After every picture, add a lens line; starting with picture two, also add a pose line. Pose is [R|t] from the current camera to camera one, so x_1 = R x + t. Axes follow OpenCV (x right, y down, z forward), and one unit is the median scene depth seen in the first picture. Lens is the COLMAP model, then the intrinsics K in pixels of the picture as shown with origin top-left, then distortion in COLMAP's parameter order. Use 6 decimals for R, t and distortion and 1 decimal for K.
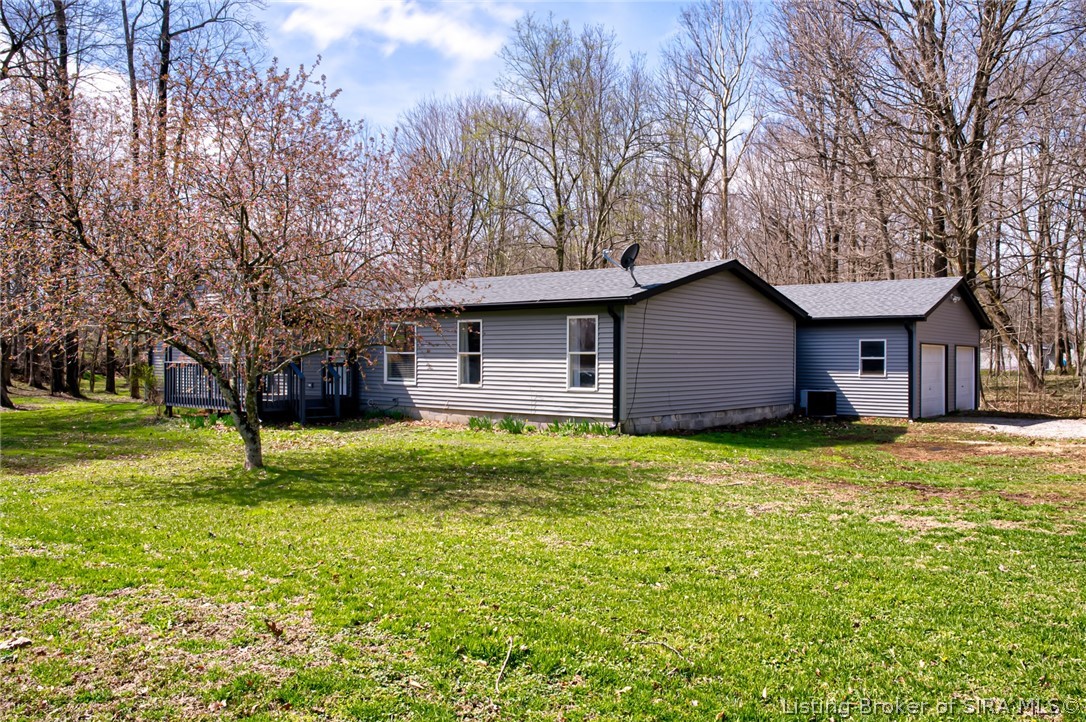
lens RADIAL K [[901.5, 0, 543.0], [0, 901.5, 361.0], [0, 0, 1]] dist [-0.001730, -0.000605]
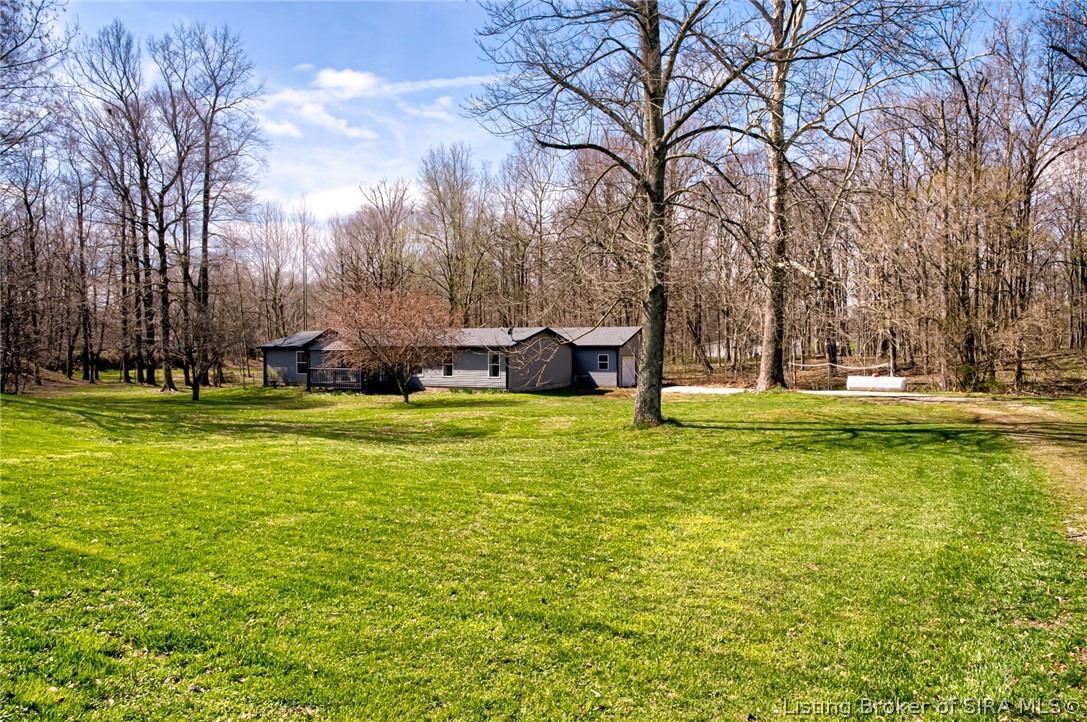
lens RADIAL K [[752.1, 0, 543.5], [0, 752.1, 361.0], [0, 0, 1]] dist [0.000045, -0.000011]
pose [[0.979634, -0.010551, 0.200515, -0.242672], [0.007751, 0.999861, 0.014746, -0.047181], [-0.200643, -0.012891, 0.979580, -1.171676]]
